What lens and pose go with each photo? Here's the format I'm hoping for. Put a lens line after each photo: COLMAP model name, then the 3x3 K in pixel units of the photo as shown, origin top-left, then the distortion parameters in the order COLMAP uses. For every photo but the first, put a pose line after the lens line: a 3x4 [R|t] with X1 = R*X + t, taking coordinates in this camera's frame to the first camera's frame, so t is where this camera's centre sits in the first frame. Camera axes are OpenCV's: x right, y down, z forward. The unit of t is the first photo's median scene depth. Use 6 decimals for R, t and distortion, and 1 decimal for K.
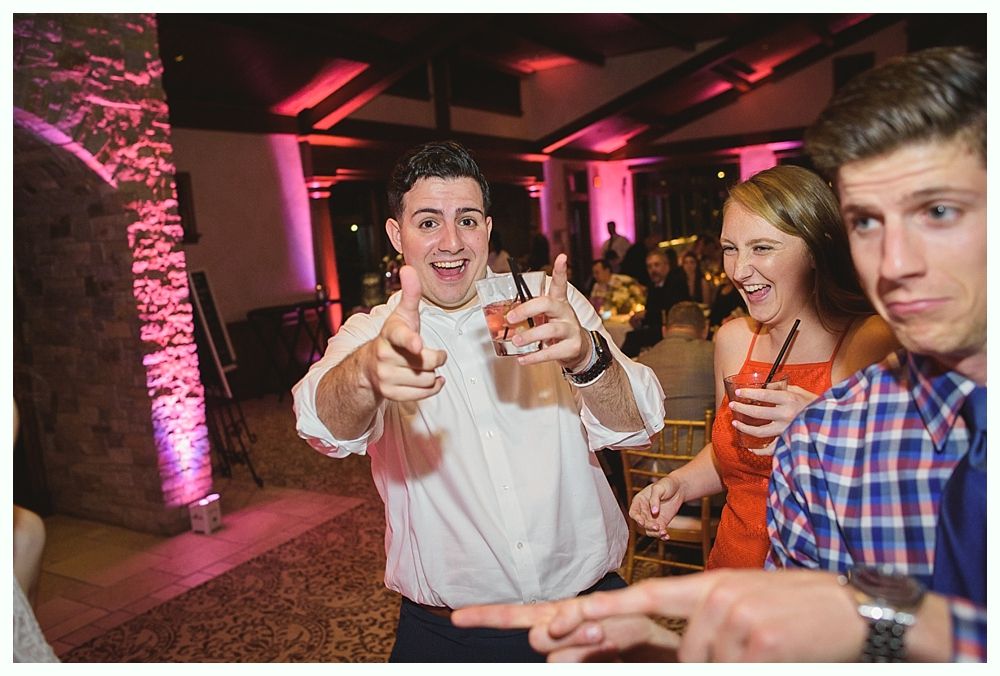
lens RADIAL K [[796.9, 0, 500.0], [0, 796.9, 338.0], [0, 0, 1]] dist [-0.097587, 0.096276]
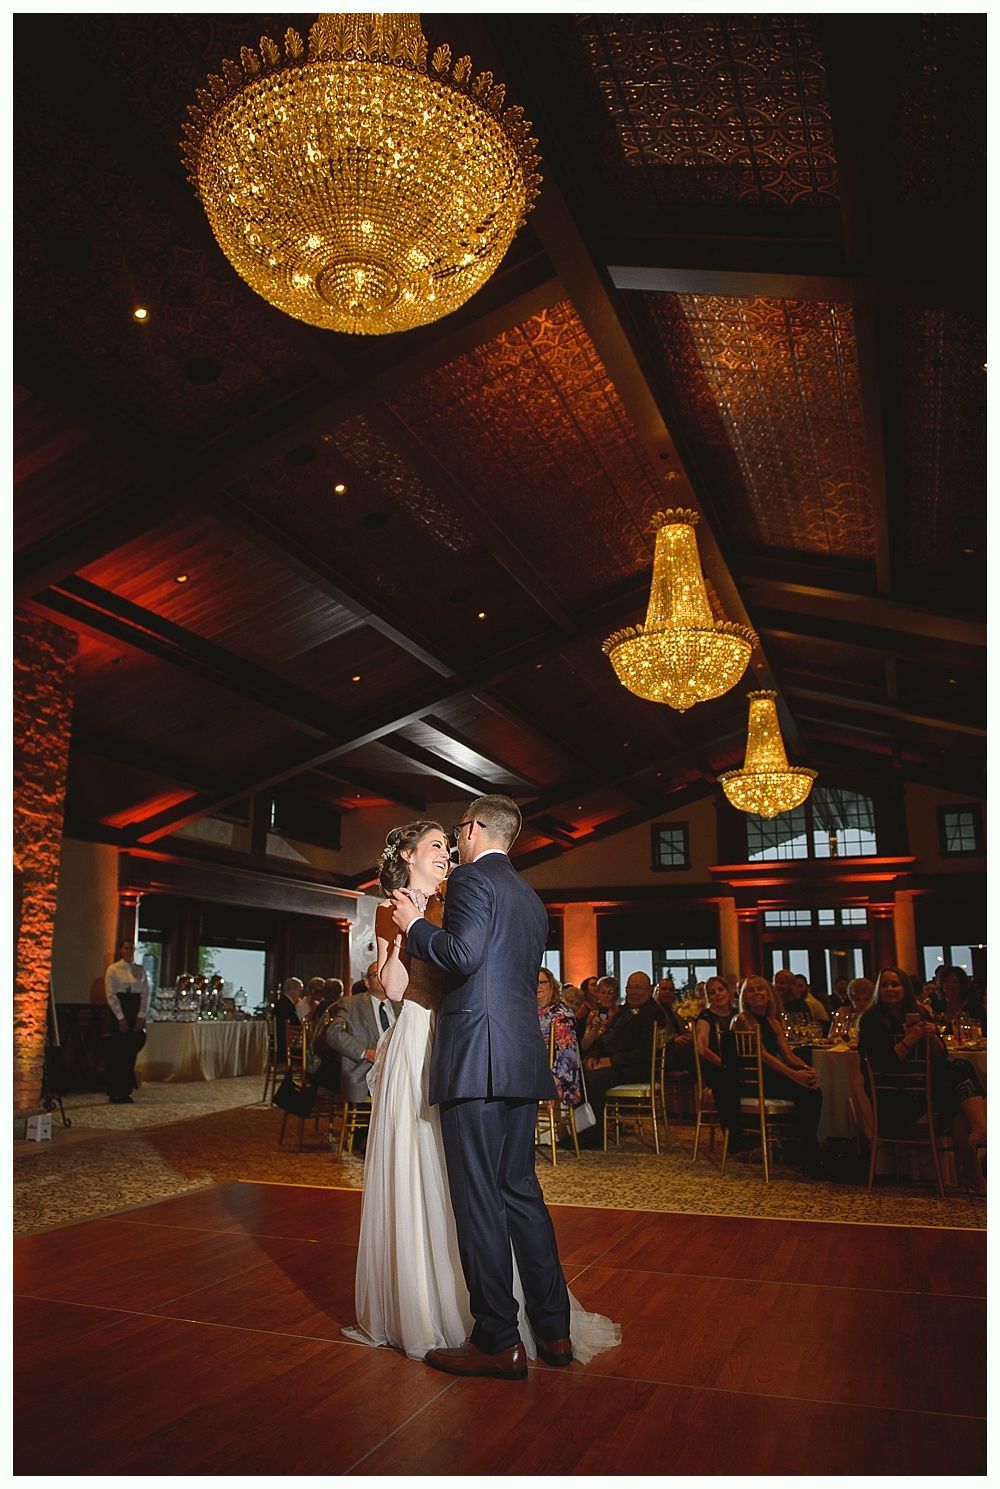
lens RADIAL K [[1064.3, 0, 481.5], [0, 1064.3, 768.3], [0, 0, 1]] dist [-0.046688, 0.001485]
pose [[0.985475, 0.109505, 0.129796, 0.057525], [-0.057991, 0.935380, -0.348856, 0.231947], [-0.159610, 0.336262, 0.928145, -0.890562]]
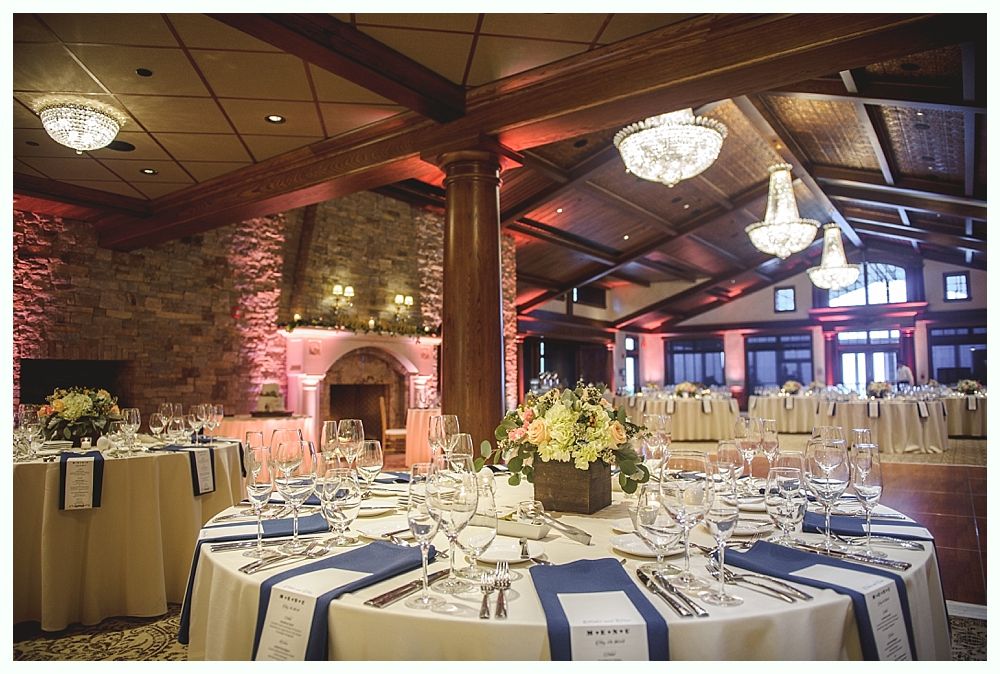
lens RADIAL K [[658.9, 0, 500.0], [0, 658.9, 337.0], [0, 0, 1]] dist [-0.050355, -0.000496]
pose [[0.992845, 0.063790, -0.100946, -0.191399], [-0.082330, 0.977987, -0.191737, 0.360265], [0.086493, 0.198676, 0.976241, -1.774346]]
